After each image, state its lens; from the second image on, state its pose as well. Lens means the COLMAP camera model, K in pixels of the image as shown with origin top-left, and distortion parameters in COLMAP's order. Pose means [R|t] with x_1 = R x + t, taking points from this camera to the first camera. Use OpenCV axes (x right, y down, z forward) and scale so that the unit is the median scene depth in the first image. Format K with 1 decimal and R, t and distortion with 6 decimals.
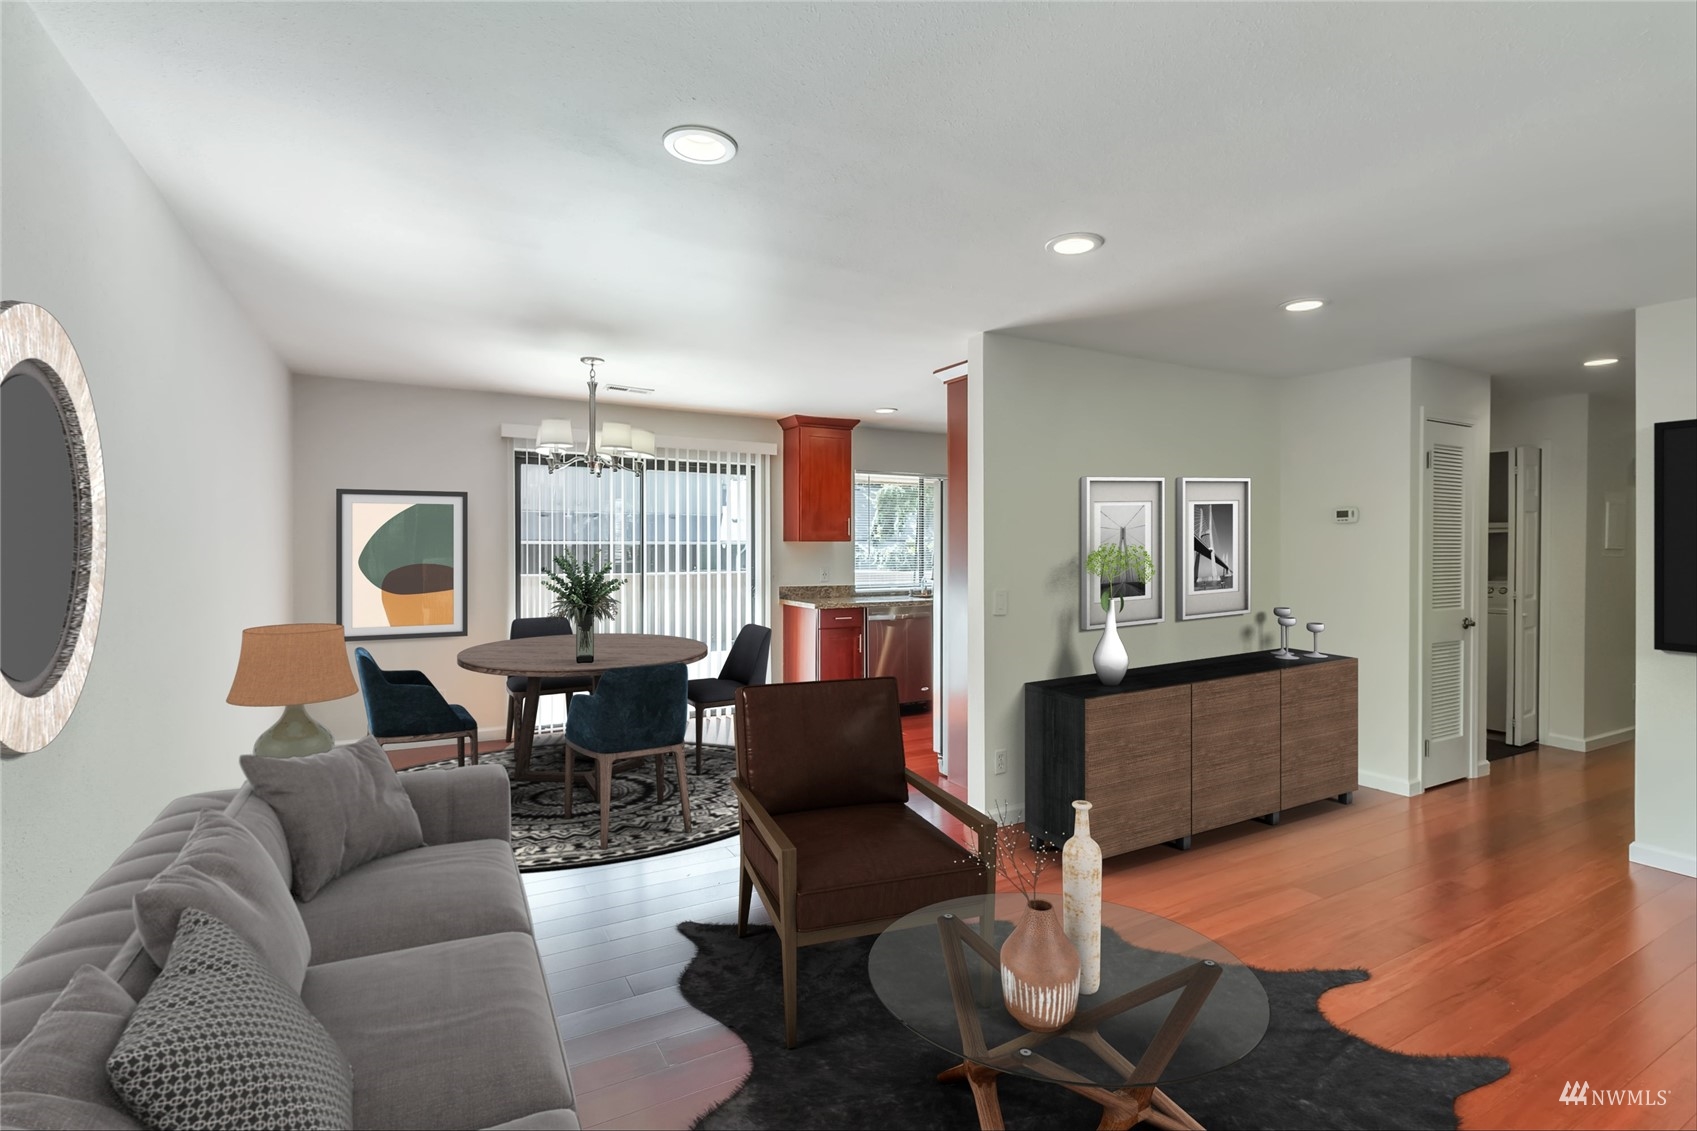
lens RADIAL K [[801.1, 0, 848.5], [0, 801.1, 565.5], [0, 0, 1]] dist [-0.000145, -0.000014]
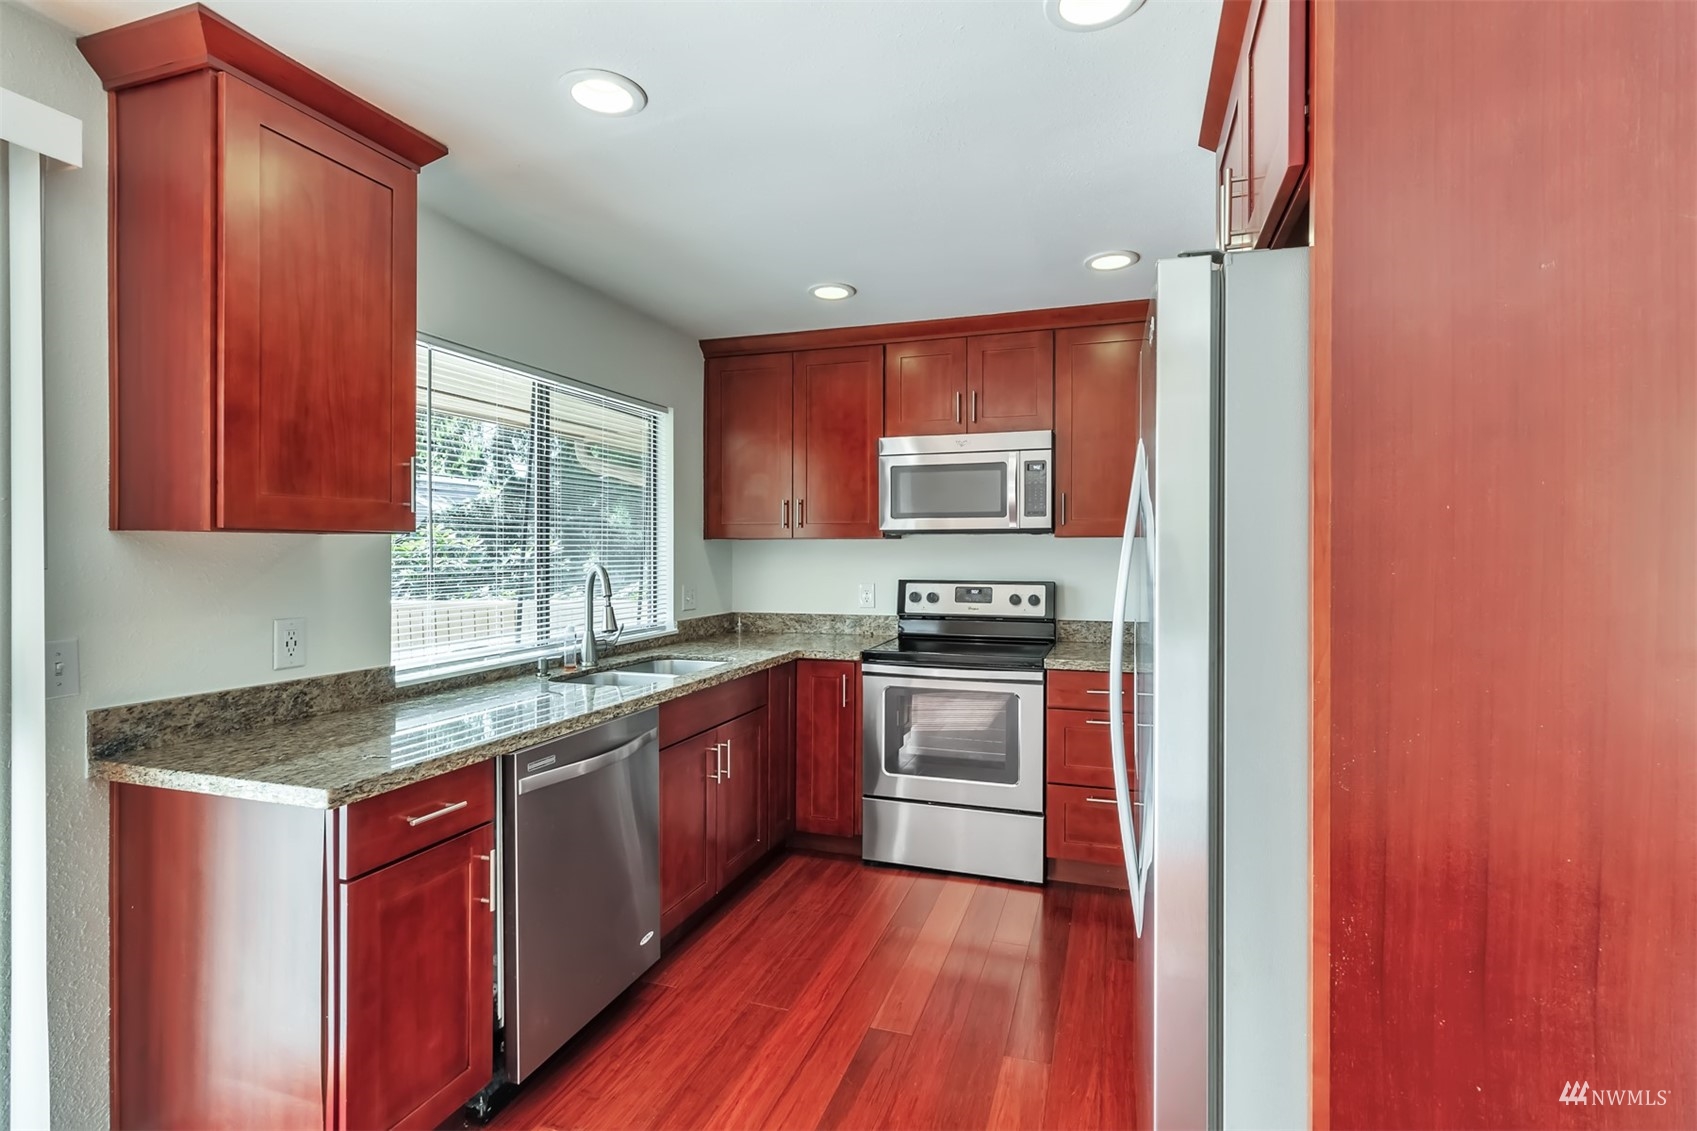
lens RADIAL K [[798.6, 0, 869.8], [0, 798.6, 536.9], [0, 0, 1]] dist [0.000179, -0.000053]
pose [[0.724064, -0.000163, 0.689733, -0.082985], [0.015309, 0.999757, -0.015835, -0.020444], [-0.689563, 0.022025, 0.723891, 0.664070]]
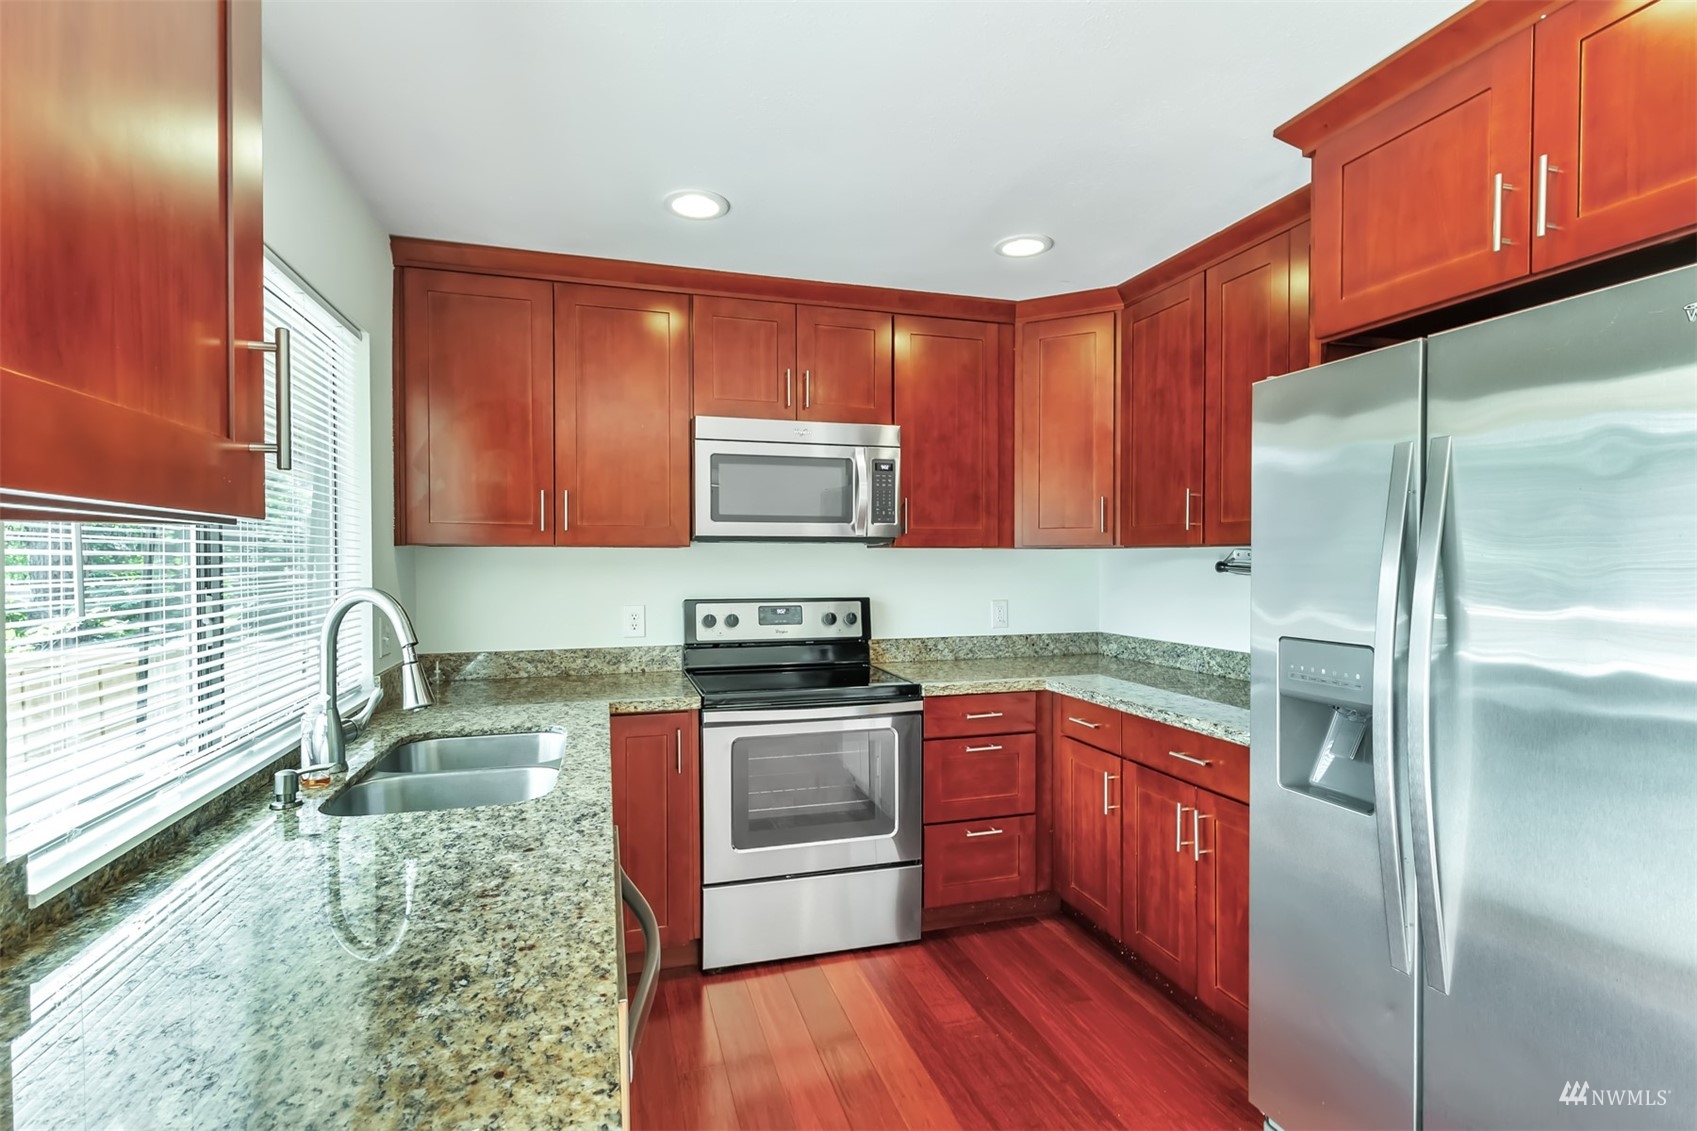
lens RADIAL K [[801.1, 0, 848.5], [0, 801.1, 565.5], [0, 0, 1]] dist [-0.000145, -0.000014]
pose [[0.200896, -0.017349, 0.979459, -0.092452], [0.013727, 0.999795, 0.014893, -0.022283], [-0.979516, 0.010453, 0.201092, 0.808911]]
